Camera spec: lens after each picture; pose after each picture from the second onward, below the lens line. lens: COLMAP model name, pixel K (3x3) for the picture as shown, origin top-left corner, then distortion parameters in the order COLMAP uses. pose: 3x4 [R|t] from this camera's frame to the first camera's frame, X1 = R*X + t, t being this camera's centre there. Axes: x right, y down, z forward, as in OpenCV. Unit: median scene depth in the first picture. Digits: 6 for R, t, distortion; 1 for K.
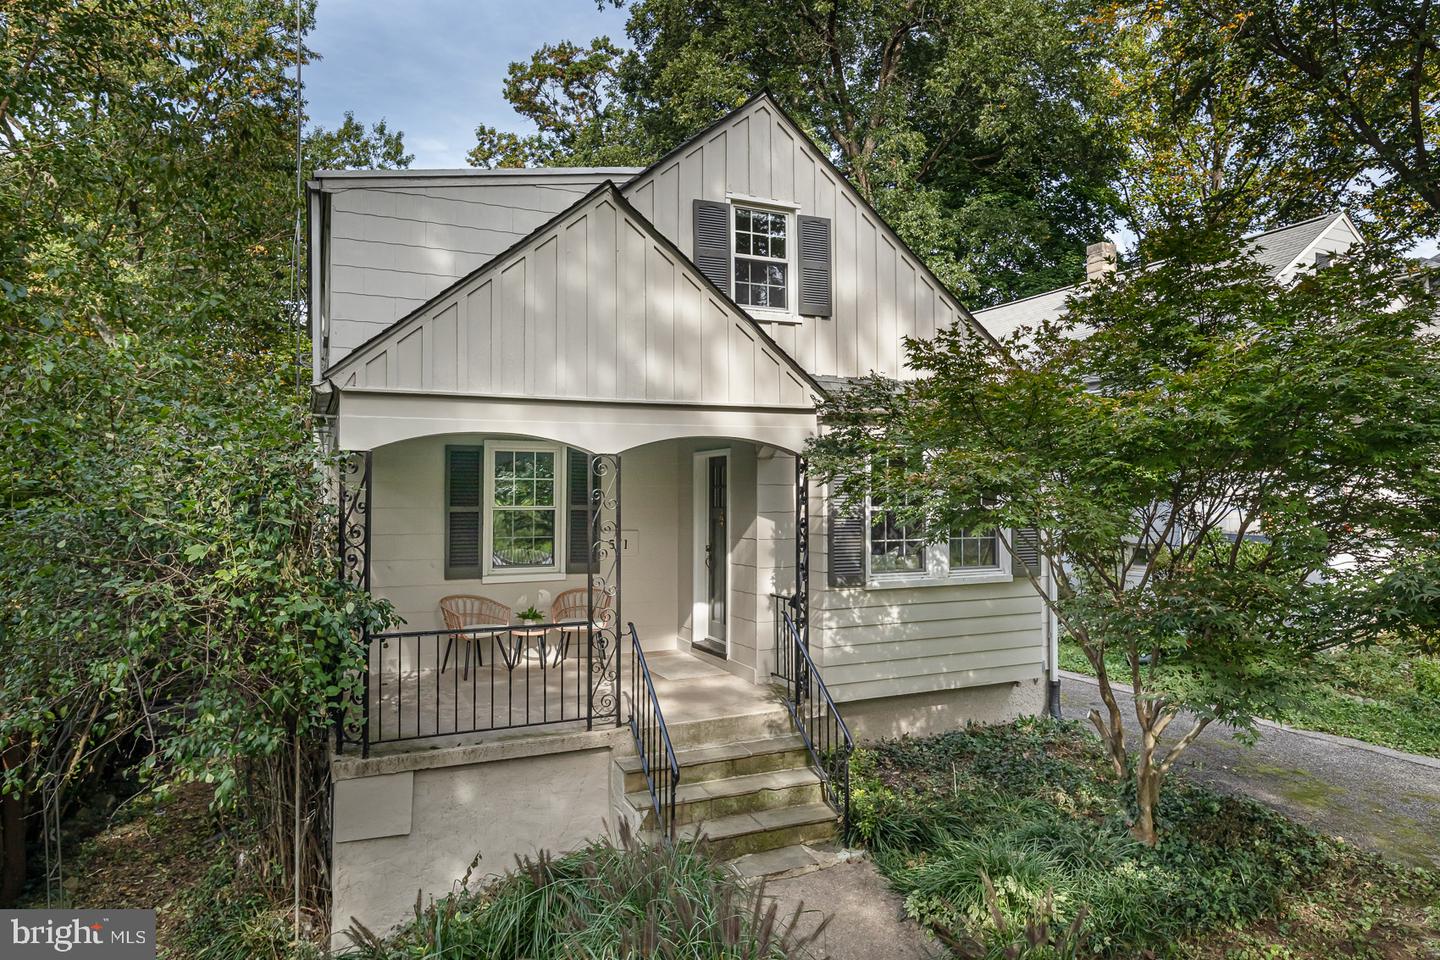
lens RADIAL K [[929.0, 0, 716.2], [0, 929.0, 475.8], [0, 0, 1]] dist [-0.004730, -0.001079]
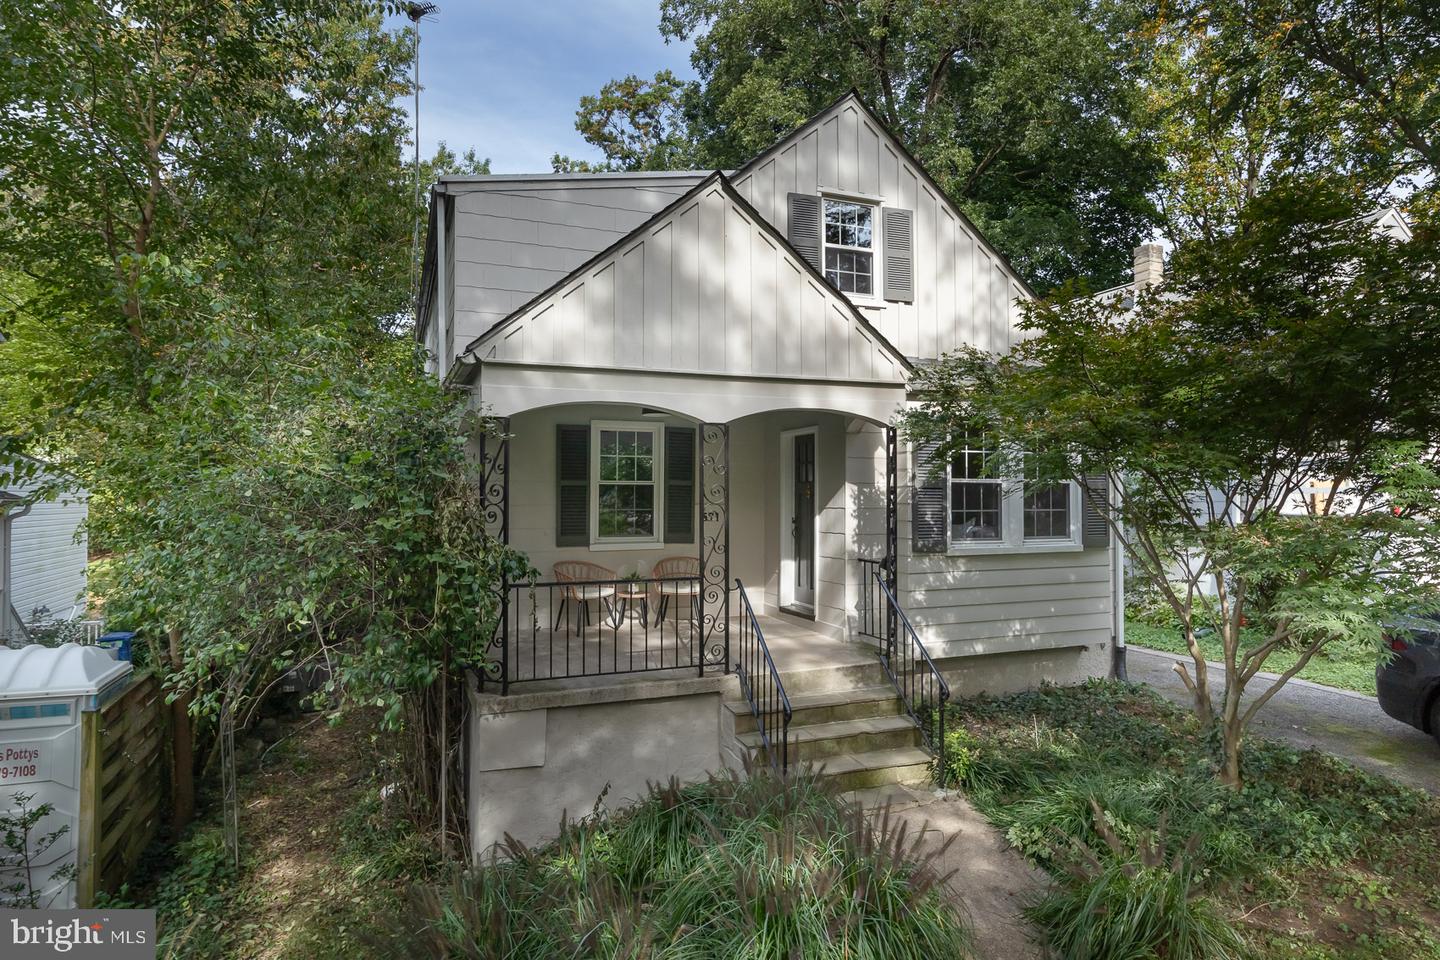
lens RADIAL K [[855.0, 0, 720.0], [0, 855.0, 480.0], [0, 0, 1]] dist [-0.000383, 0.001686]
pose [[0.998502, -0.000562, -0.054717, -0.045125], [0.000813, 0.999989, 0.004556, 0.029408], [0.054714, -0.004594, 0.998492, 0.000169]]
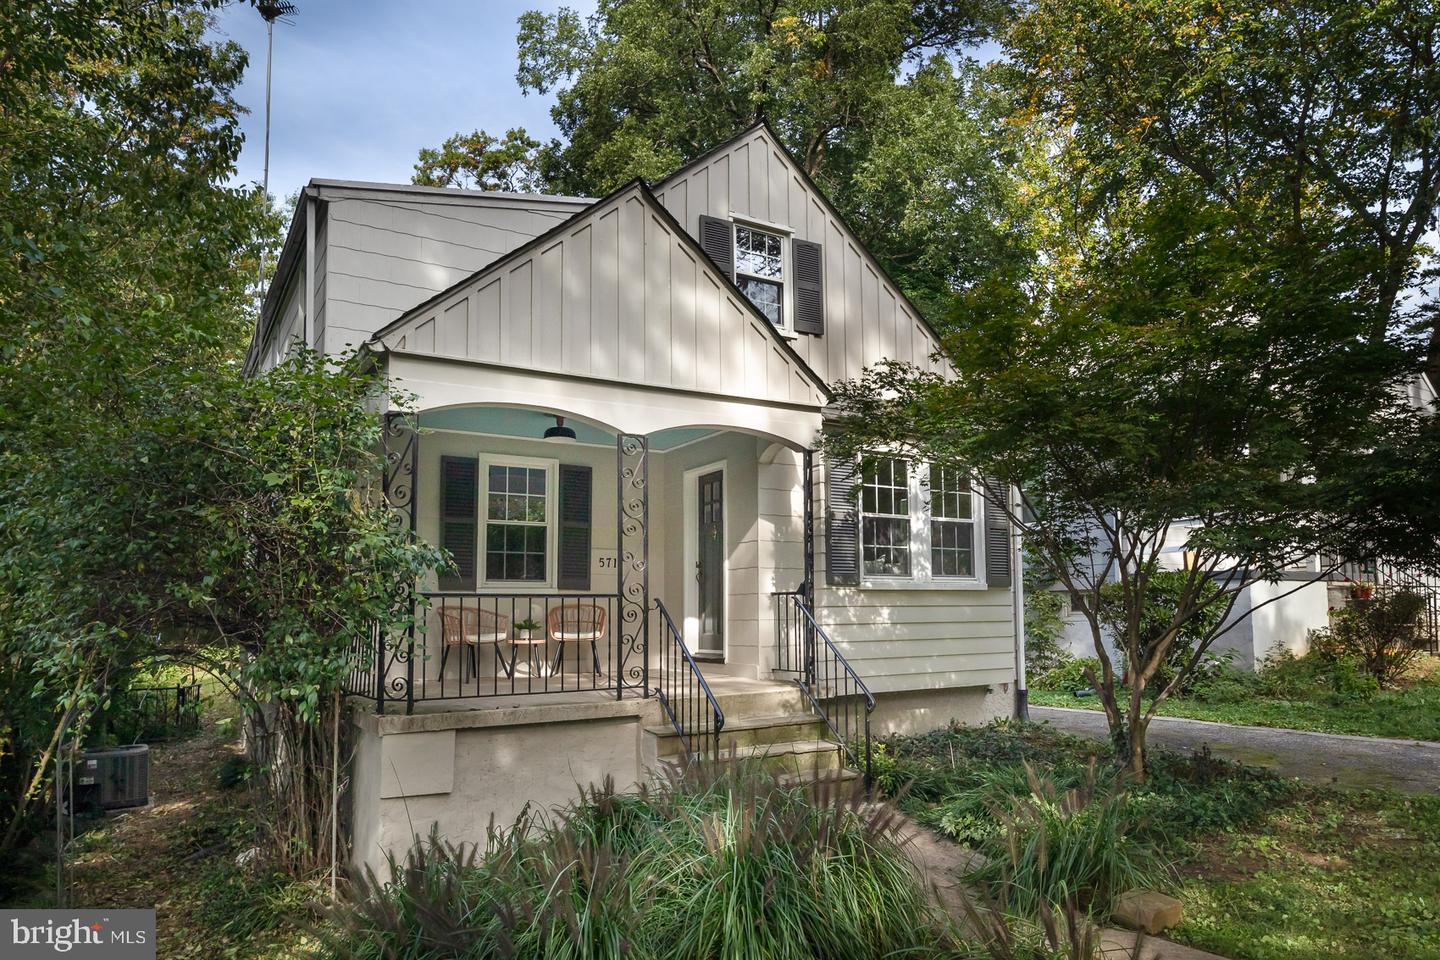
lens RADIAL K [[947.7, 0, 746.5], [0, 947.7, 536.2], [0, 0, 1]] dist [-0.004099, -0.000833]
pose [[0.991958, 0.001093, 0.126566, -0.098922], [0.005162, 0.998781, -0.049088, 0.110222], [-0.126465, 0.049346, 0.990743, -0.049874]]
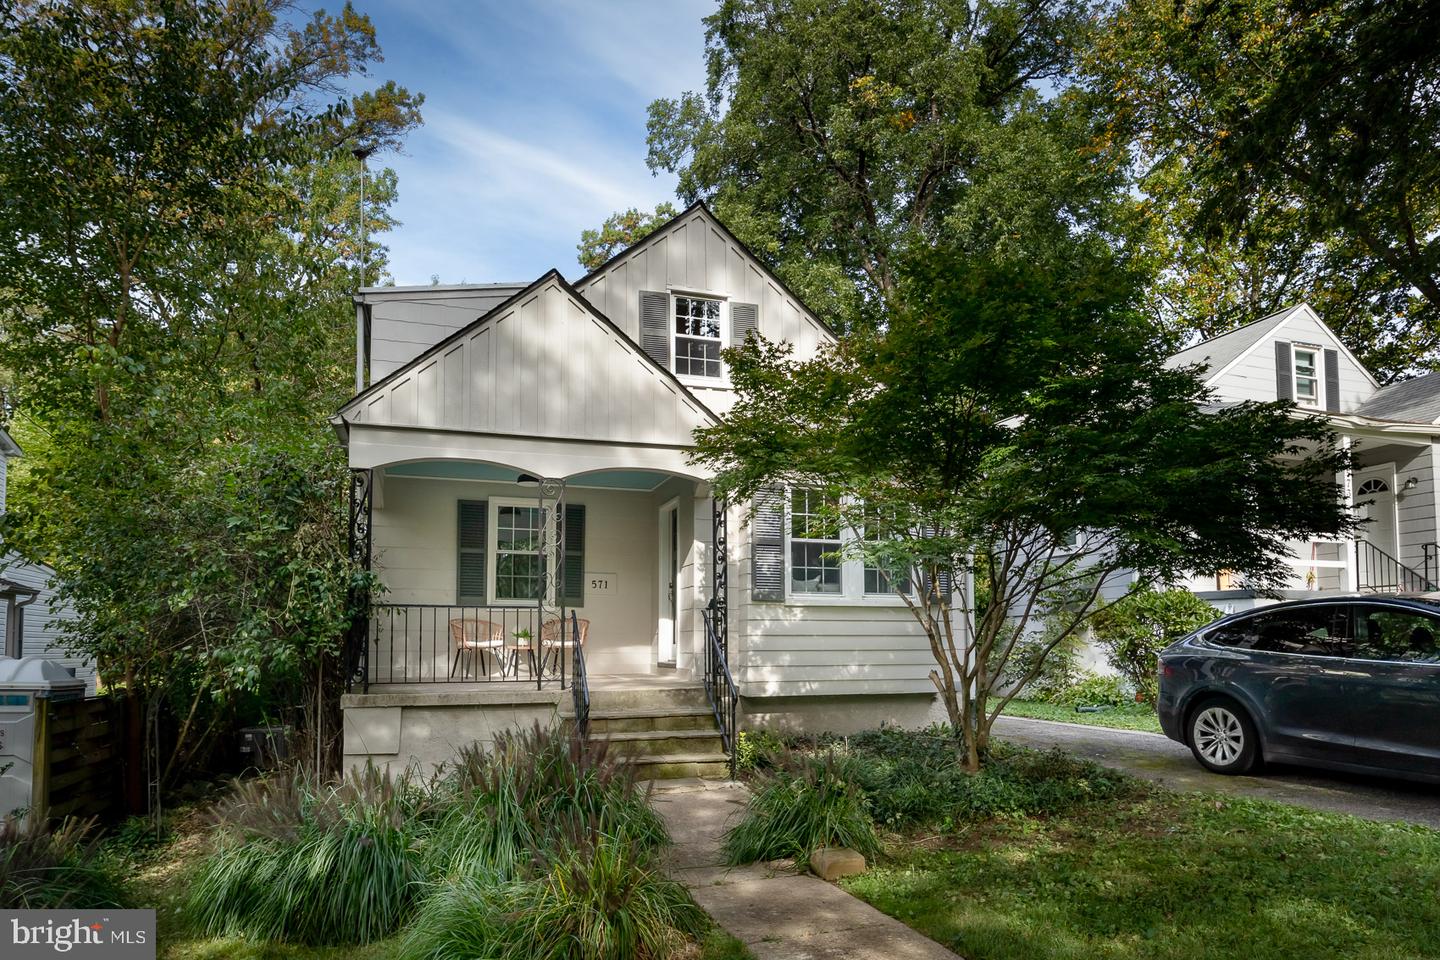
lens RADIAL K [[874.9, 0, 673.3], [0, 874.9, 580.9], [0, 0, 1]] dist [-0.002778, -0.000317]
pose [[0.991978, -0.008621, -0.126114, 0.154187], [0.004320, 0.999401, -0.034338, 0.125102], [0.126335, 0.033518, 0.991421, -0.142298]]
